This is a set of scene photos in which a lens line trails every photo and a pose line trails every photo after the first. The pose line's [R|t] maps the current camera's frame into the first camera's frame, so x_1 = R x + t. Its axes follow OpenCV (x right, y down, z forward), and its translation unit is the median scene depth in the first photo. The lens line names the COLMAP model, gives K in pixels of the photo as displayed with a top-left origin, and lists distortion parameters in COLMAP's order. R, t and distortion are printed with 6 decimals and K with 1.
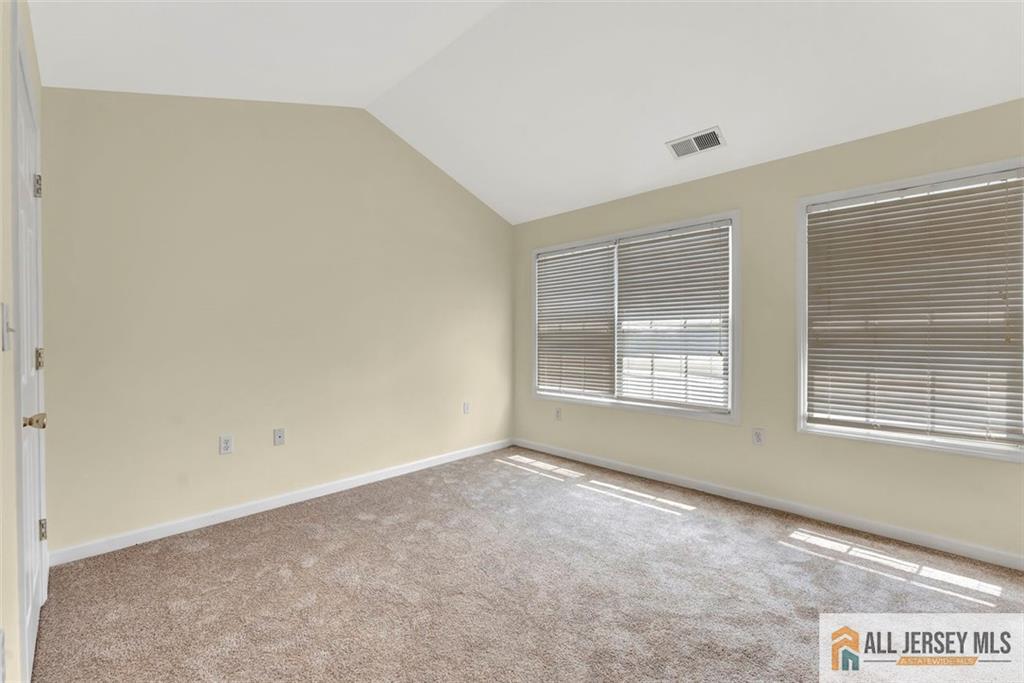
lens RADIAL K [[416.5, 0, 502.0], [0, 416.5, 343.3], [0, 0, 1]] dist [0.001869, 0.000292]
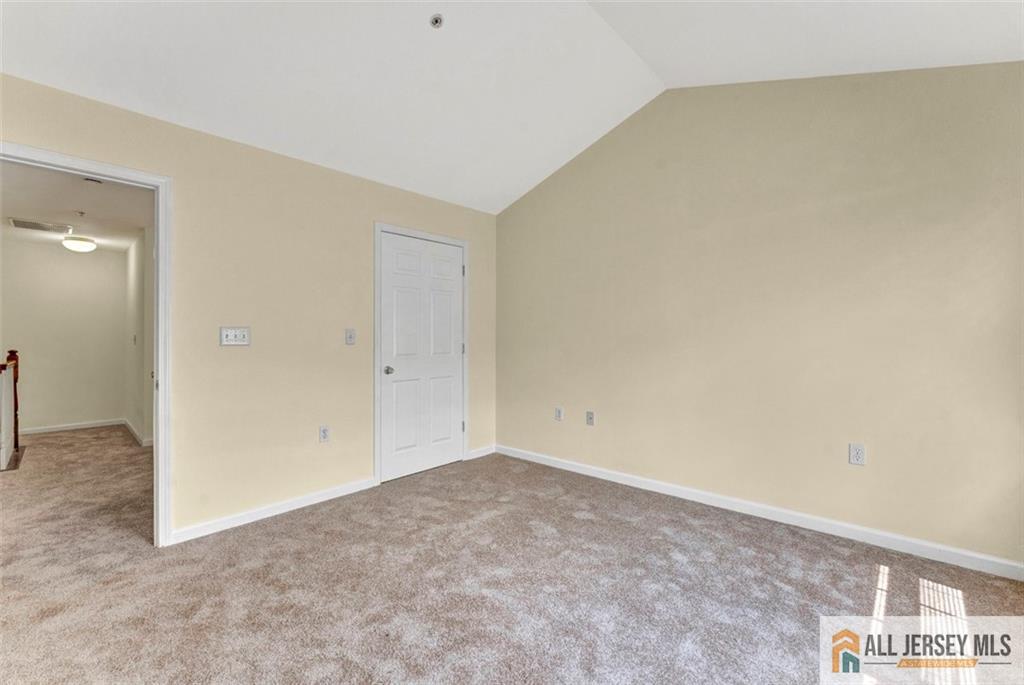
lens RADIAL K [[416.5, 0, 505.8], [0, 416.5, 341.5], [0, 0, 1]] dist [0.001869, 0.000292]
pose [[0.032314, 0.001042, -0.999477, 0.527027], [0.000441, 0.999999, 0.001057, -0.001572], [0.999478, -0.000475, 0.032313, 0.552598]]
